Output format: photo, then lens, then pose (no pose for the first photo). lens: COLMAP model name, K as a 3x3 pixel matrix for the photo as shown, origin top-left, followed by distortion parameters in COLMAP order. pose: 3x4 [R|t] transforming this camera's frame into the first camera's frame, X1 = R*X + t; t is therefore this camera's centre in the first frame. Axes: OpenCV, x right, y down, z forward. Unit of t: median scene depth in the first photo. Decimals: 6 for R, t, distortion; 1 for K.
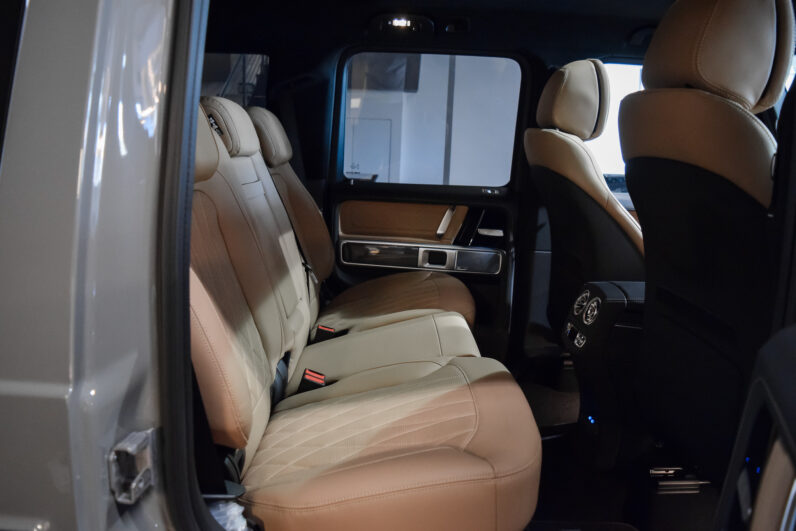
lens RADIAL K [[627.8, 0, 402.9], [0, 627.8, 256.7], [0, 0, 1]] dist [-0.079944, 0.003016]
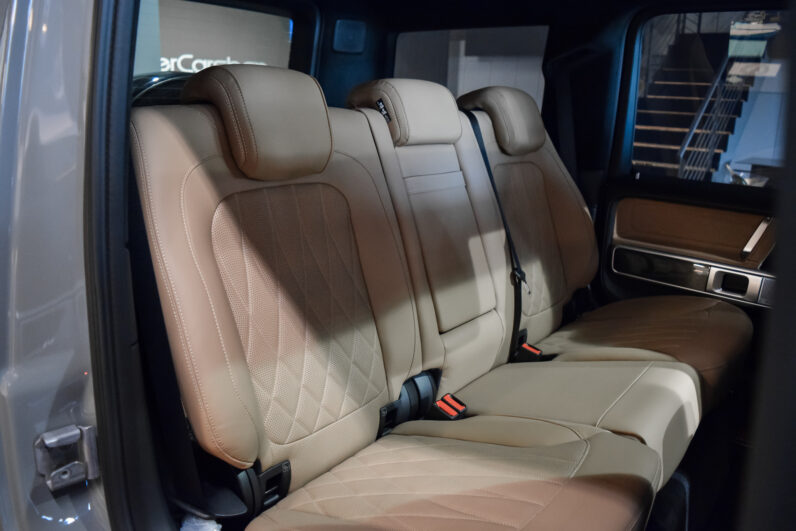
lens RADIAL K [[627.8, 0, 402.9], [0, 627.8, 256.7], [0, 0, 1]] dist [-0.079944, 0.003016]
pose [[0.780517, 0.137974, -0.609718, 0.244508], [-0.112120, 0.990421, 0.080596, -0.058519], [0.614998, 0.005455, 0.788510, 0.222773]]
